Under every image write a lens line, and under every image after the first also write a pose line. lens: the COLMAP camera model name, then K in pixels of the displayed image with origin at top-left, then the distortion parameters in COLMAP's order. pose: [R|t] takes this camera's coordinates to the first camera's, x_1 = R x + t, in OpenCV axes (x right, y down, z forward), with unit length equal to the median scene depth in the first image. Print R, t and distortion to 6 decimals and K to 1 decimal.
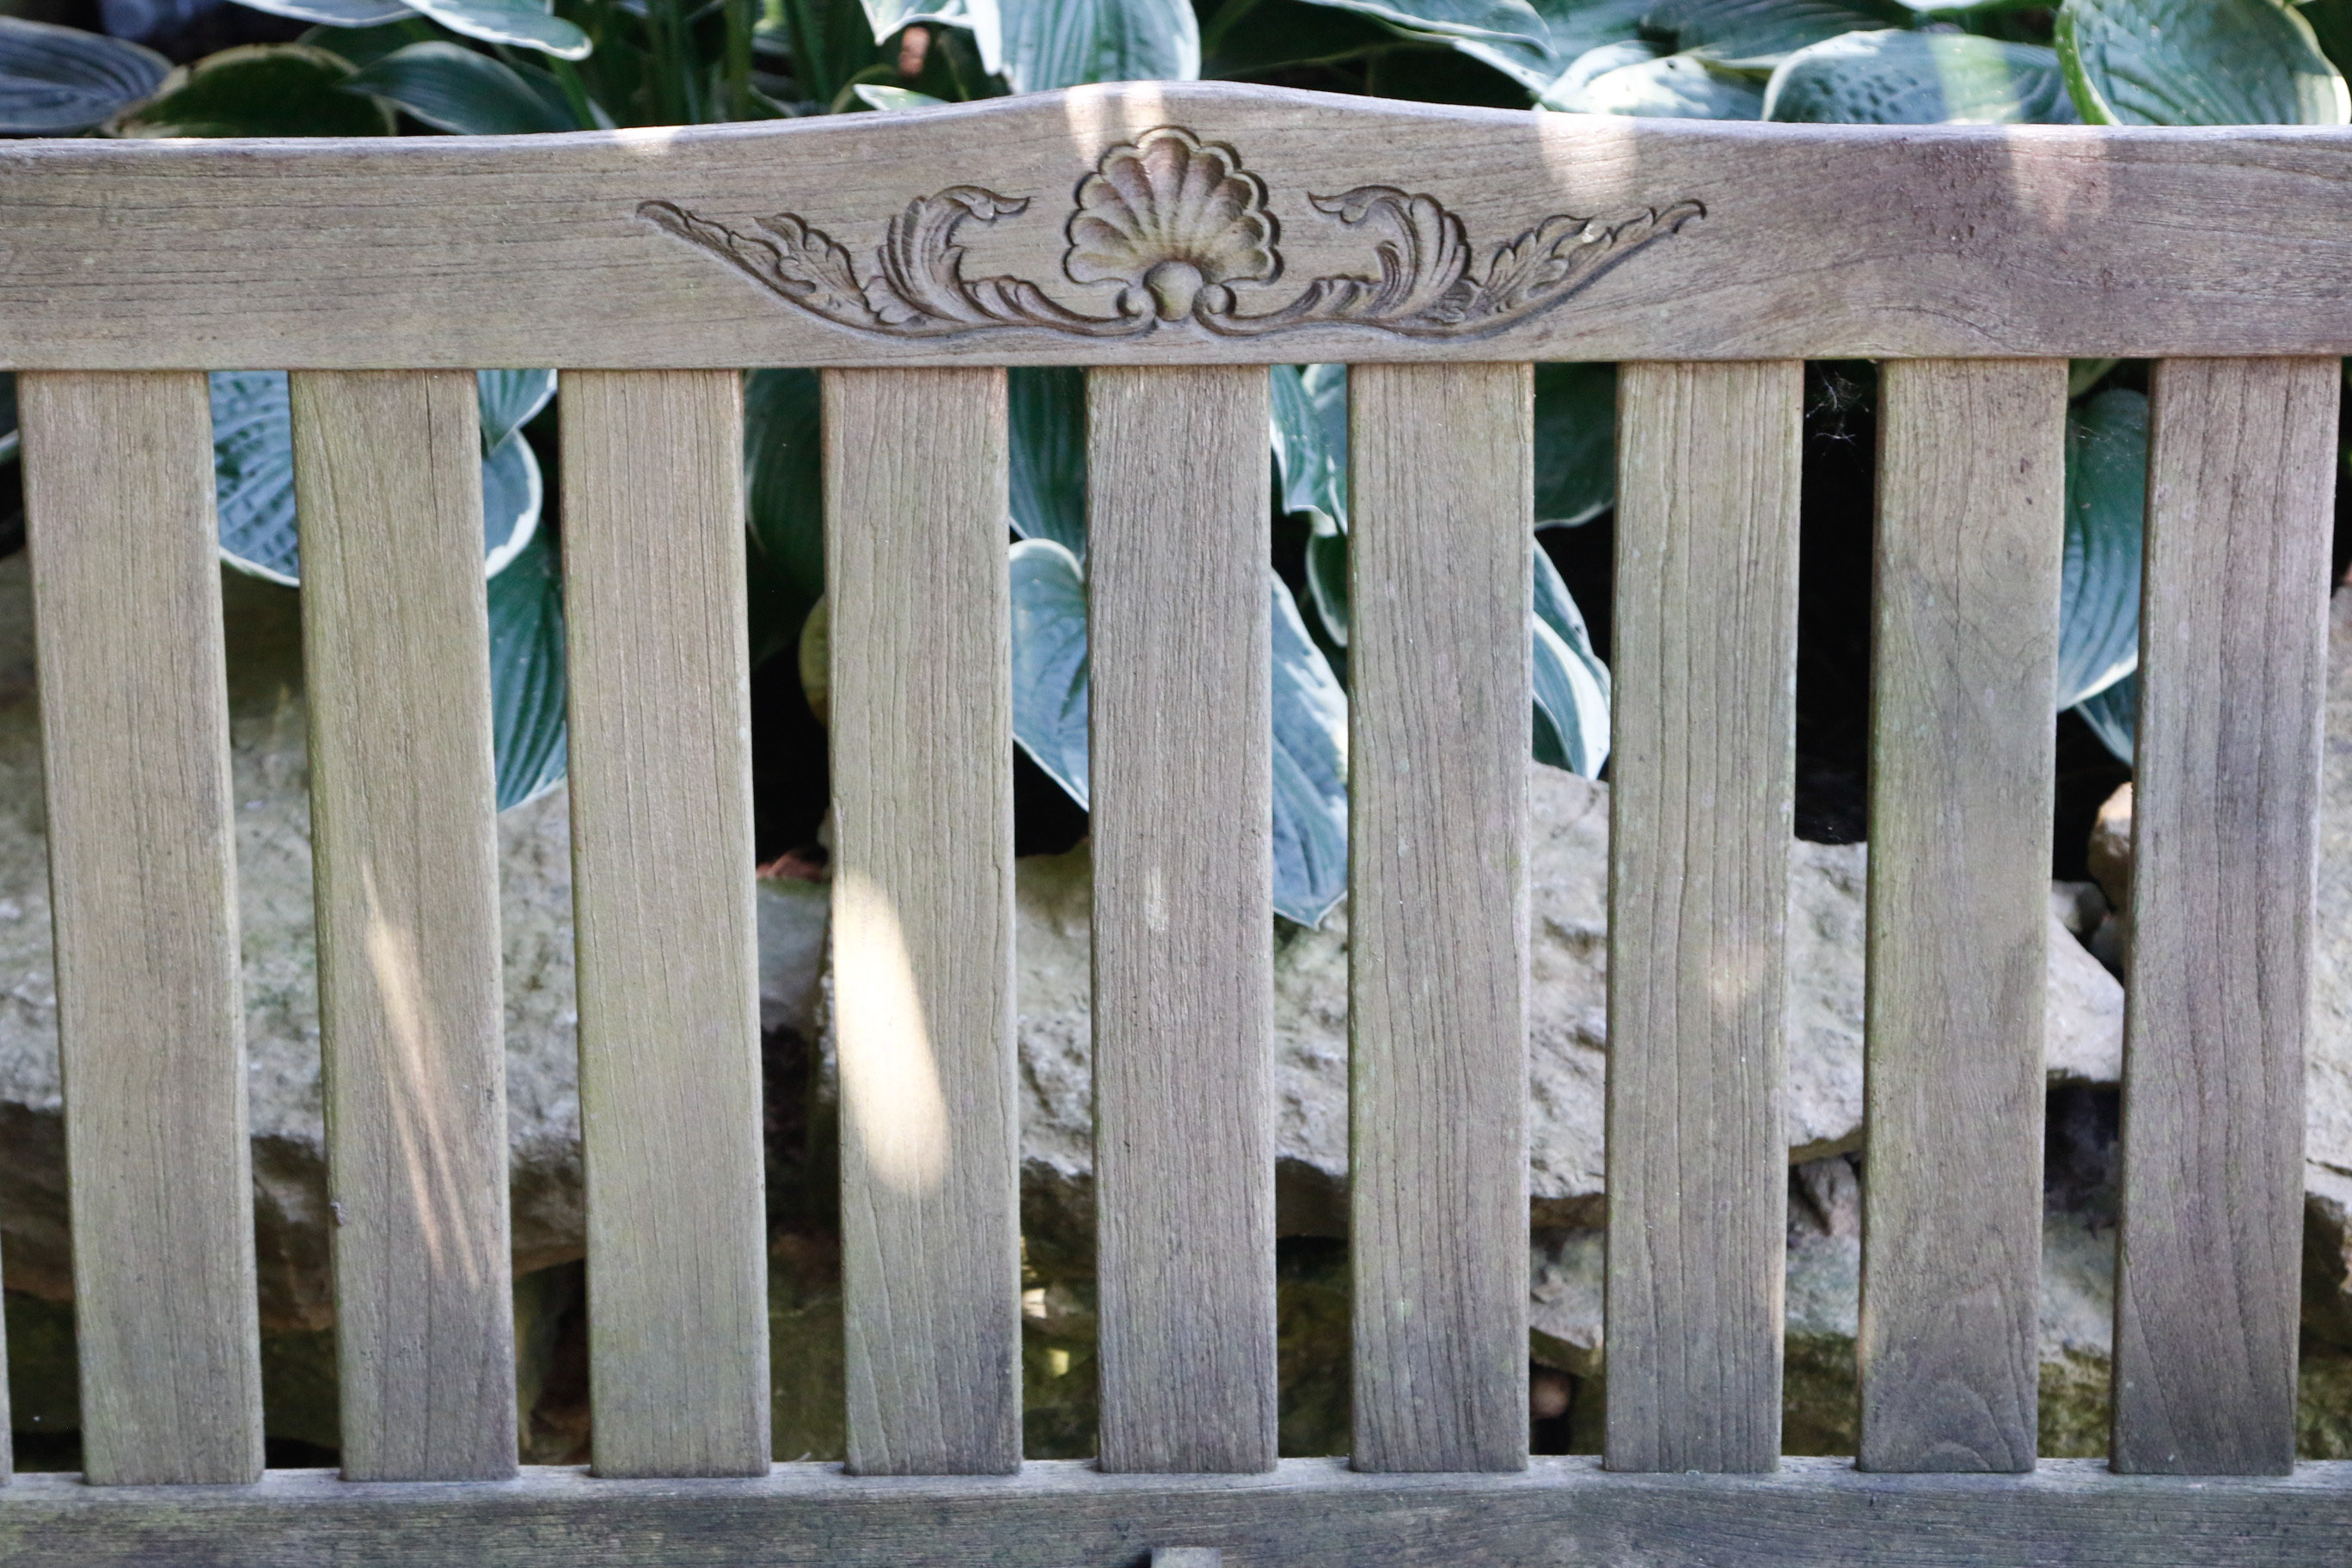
lens RADIAL K [[5773.0, 0, 1183.2], [0, 5773.0, 795.3], [0, 0, 1]] dist [0.142684, 0.000000]
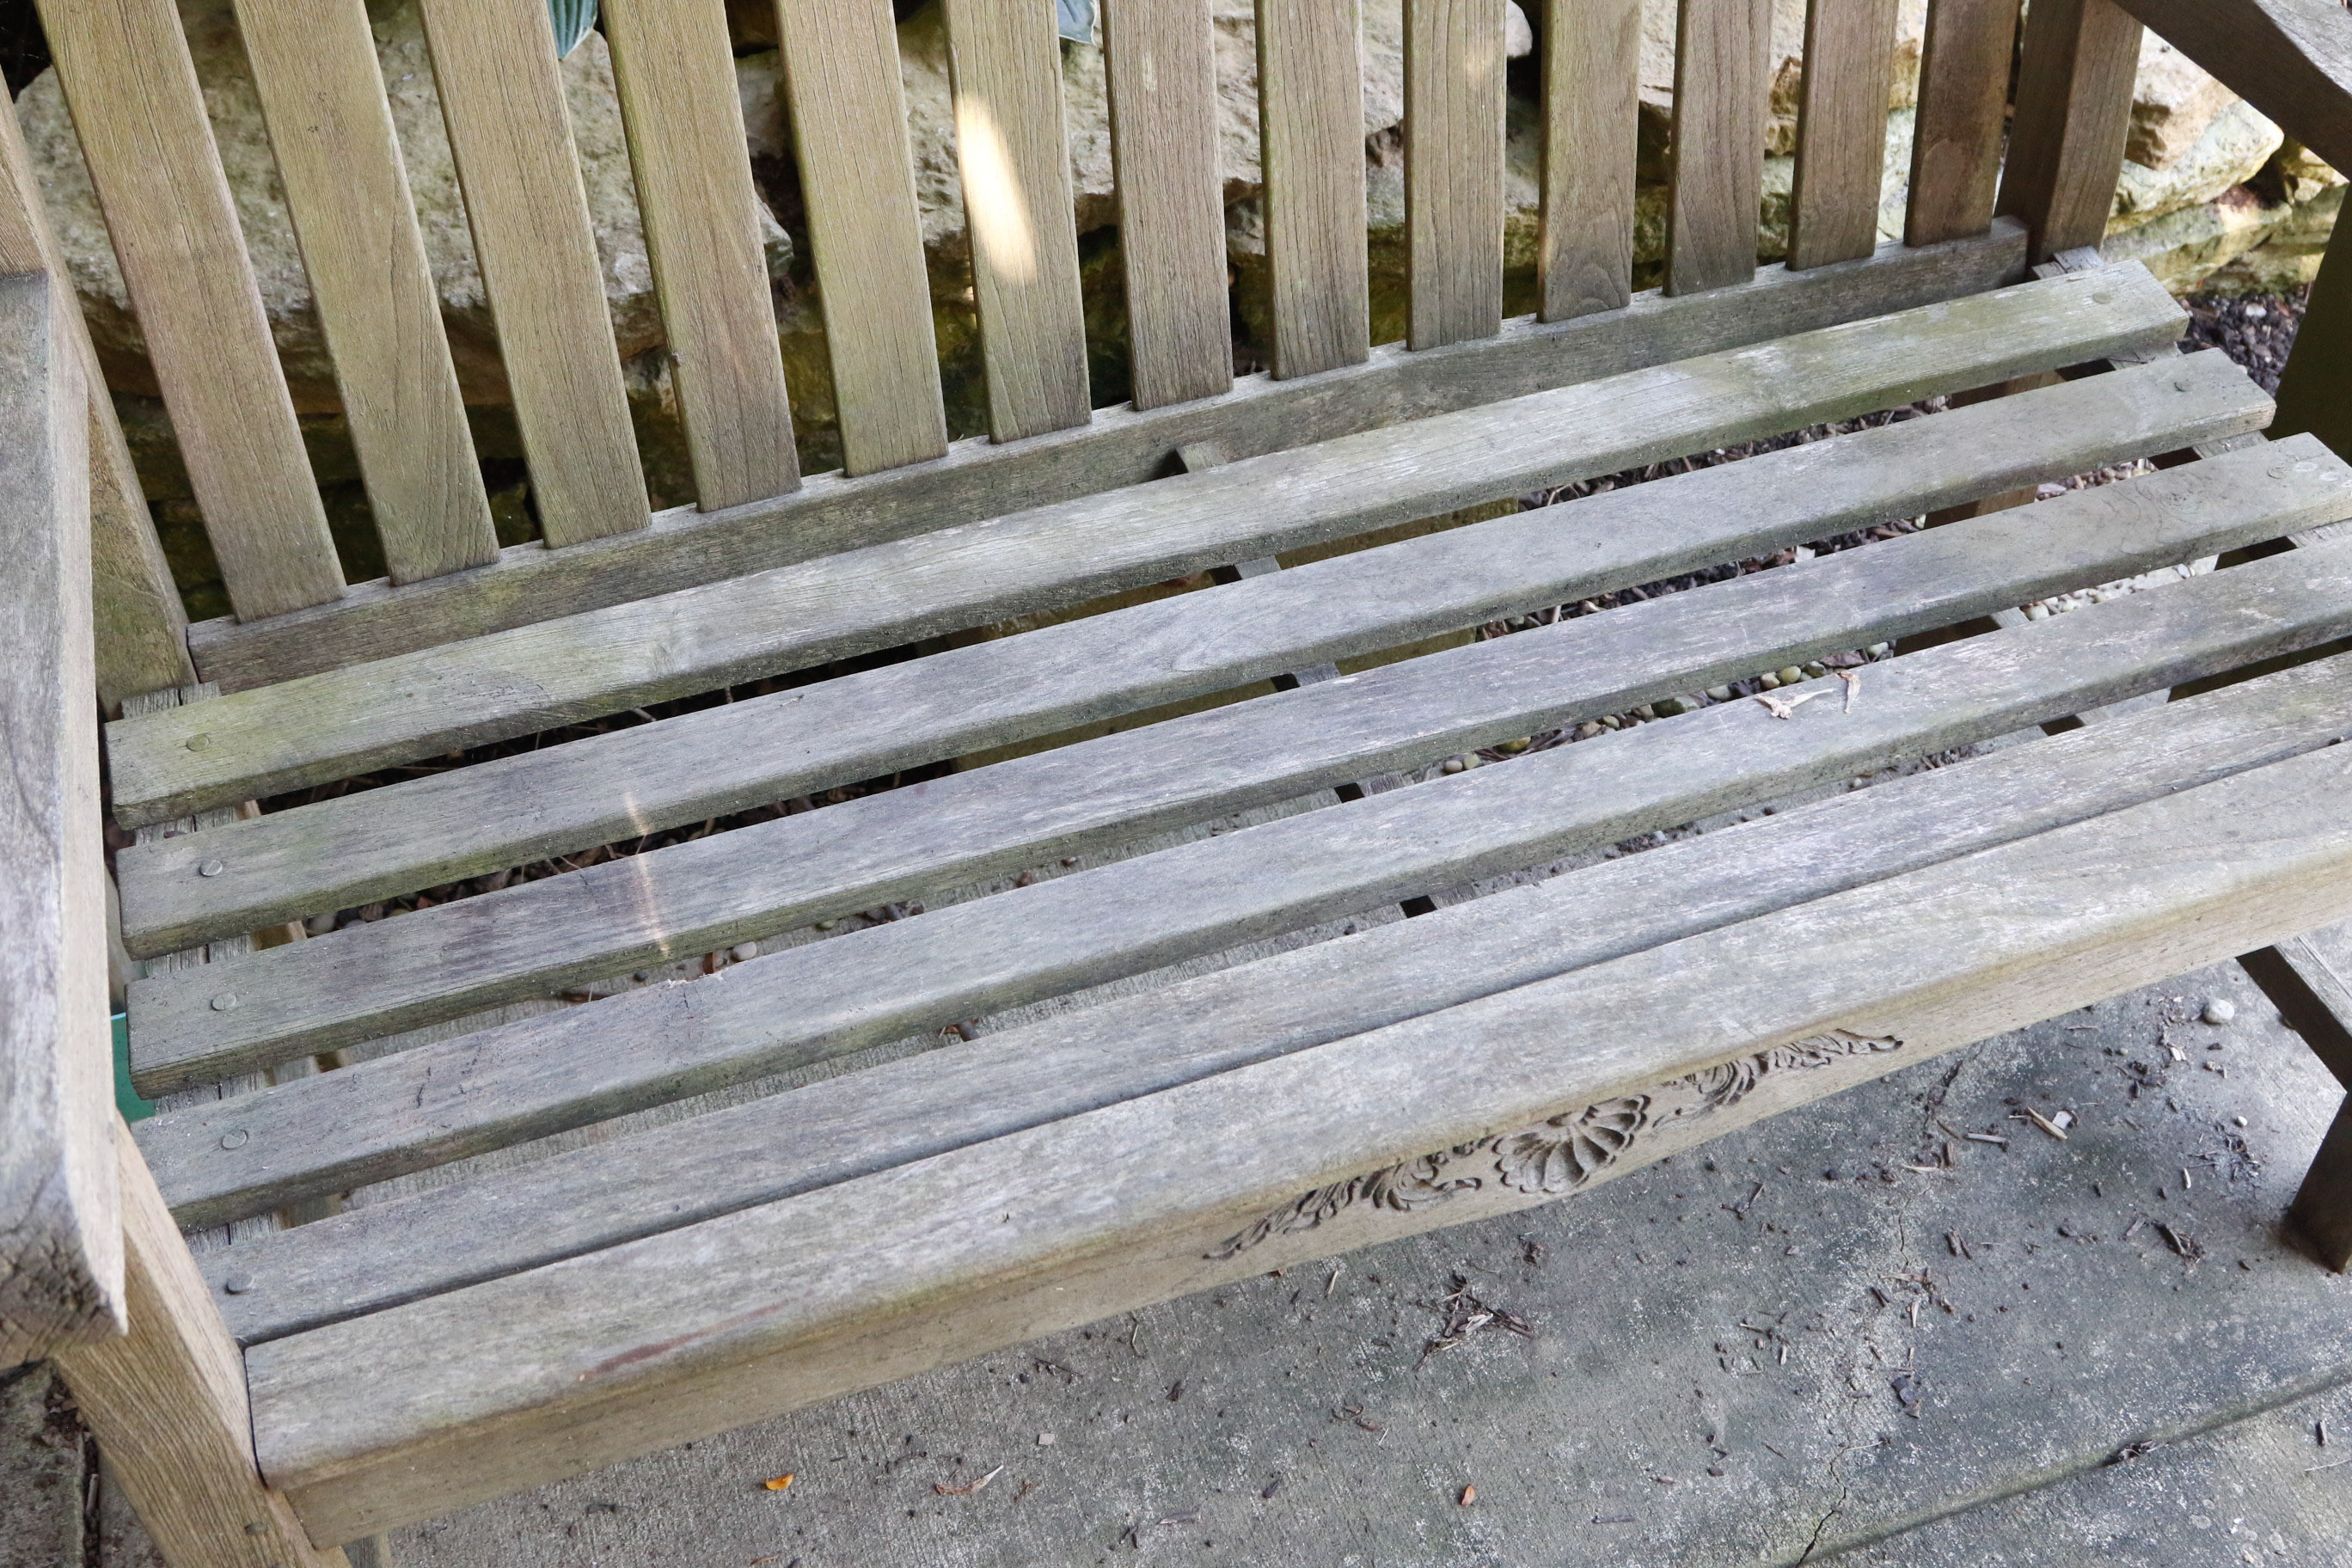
lens RADIAL K [[2552.6, 0, 1192.2], [0, 2552.6, 806.2], [0, 0, 1]] dist [-0.110917, 0.000000]
pose [[0.938381, -0.246300, 0.242442, -0.211159], [0.136787, 0.908904, 0.393932, -0.070736], [-0.317382, -0.336495, 0.886589, 0.295326]]
